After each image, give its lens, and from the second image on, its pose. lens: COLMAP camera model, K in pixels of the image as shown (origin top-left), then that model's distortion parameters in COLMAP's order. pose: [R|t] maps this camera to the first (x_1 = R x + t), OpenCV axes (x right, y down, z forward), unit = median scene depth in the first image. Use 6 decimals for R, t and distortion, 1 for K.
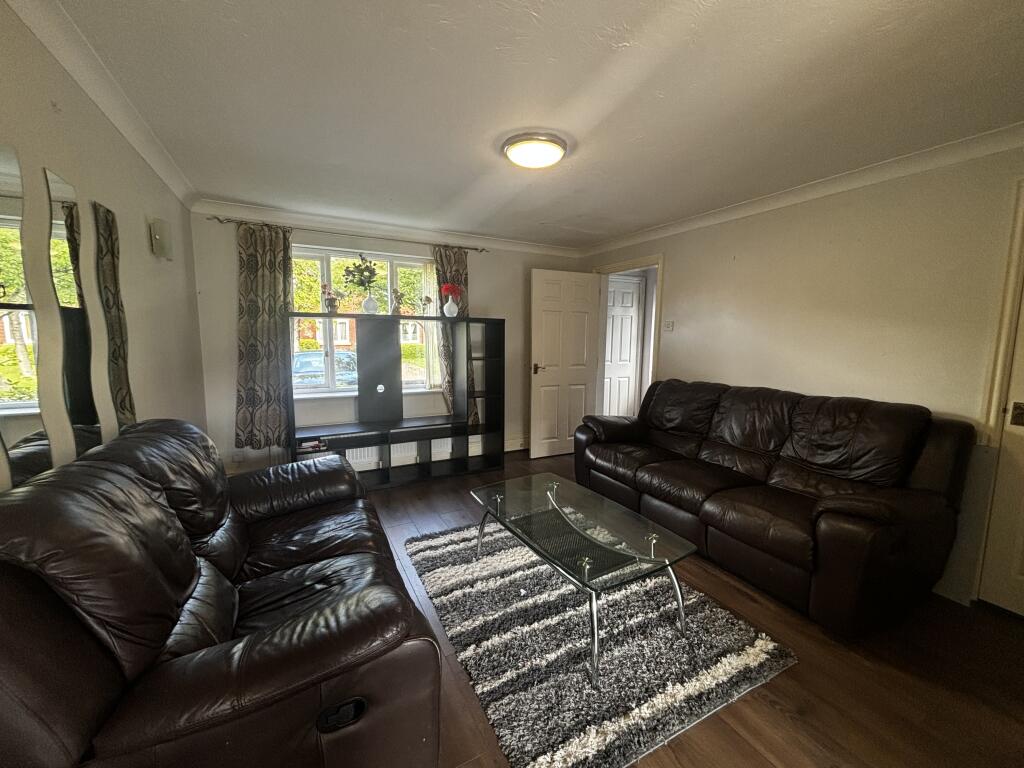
lens RADIAL K [[413.4, 0, 512.0], [0, 413.4, 384.0], [0, 0, 1]] dist [-0.002549, 0.000757]
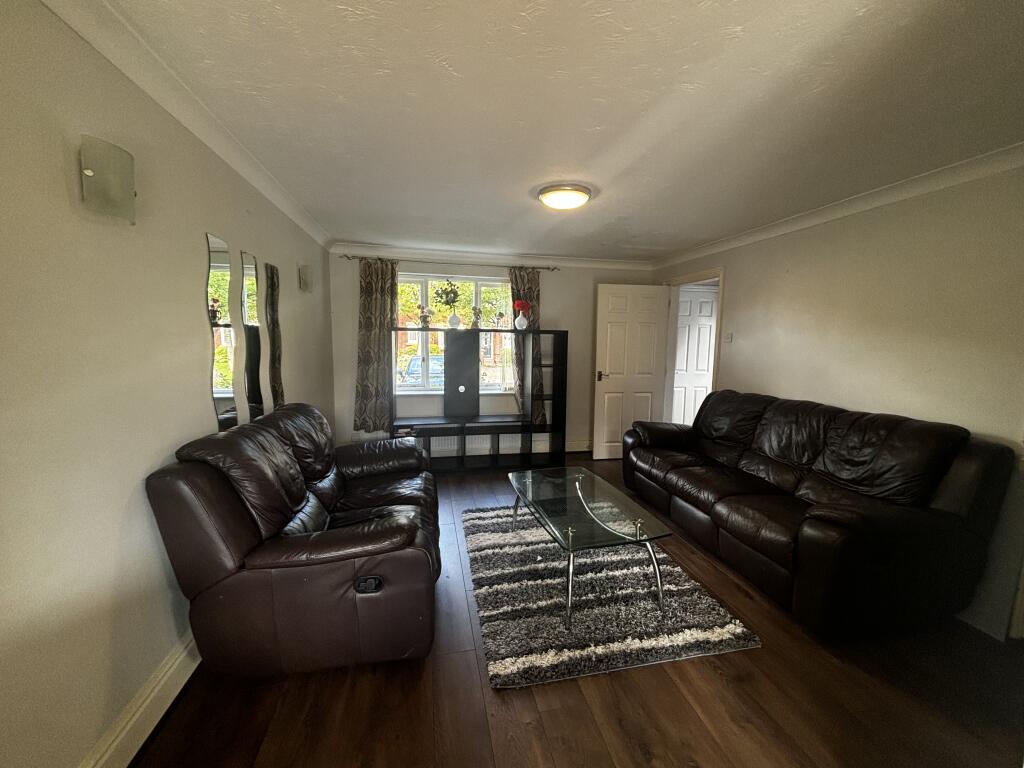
lens RADIAL K [[410.7, 0, 512.0], [0, 410.7, 384.0], [0, 0, 1]] dist [0.000588, -0.000189]
pose [[0.963563, 0.032014, -0.265560, 0.193481], [-0.034858, 0.999374, -0.006001, -0.002488], [0.265202, 0.015039, 0.964076, -0.154715]]
